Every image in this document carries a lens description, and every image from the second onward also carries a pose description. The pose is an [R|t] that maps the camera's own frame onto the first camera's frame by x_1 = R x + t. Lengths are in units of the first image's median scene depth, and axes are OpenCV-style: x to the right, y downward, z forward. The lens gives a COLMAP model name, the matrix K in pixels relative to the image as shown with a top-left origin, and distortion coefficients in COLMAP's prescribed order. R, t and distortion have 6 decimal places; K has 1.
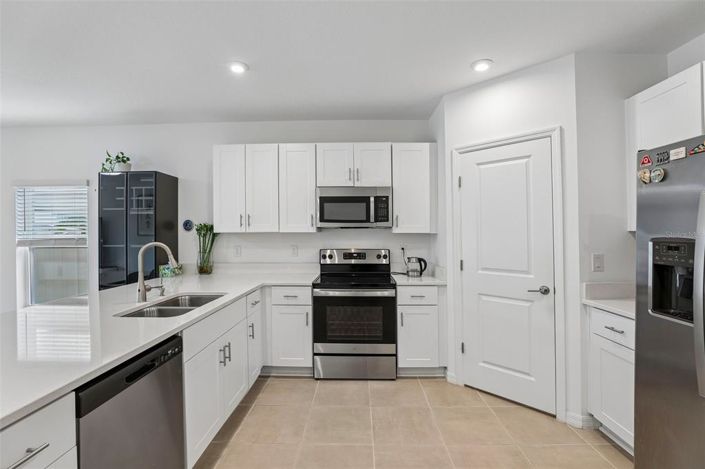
lens RADIAL K [[321.6, 0, 353.7], [0, 321.6, 232.3], [0, 0, 1]] dist [-0.048980, 0.016342]
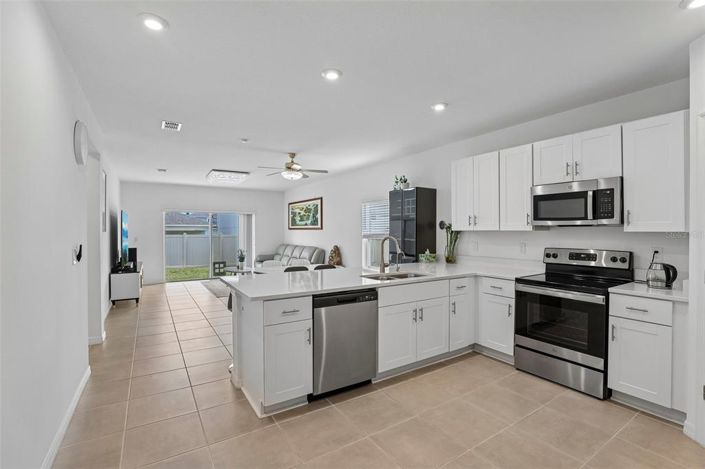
lens RADIAL K [[321.6, 0, 353.7], [0, 321.6, 232.3], [0, 0, 1]] dist [-0.048980, 0.016342]
pose [[0.560526, 0.007207, -0.828106, 0.405962], [-0.003223, 0.999974, 0.006521, 0.000827], [0.828131, -0.000986, 0.560534, -0.036846]]
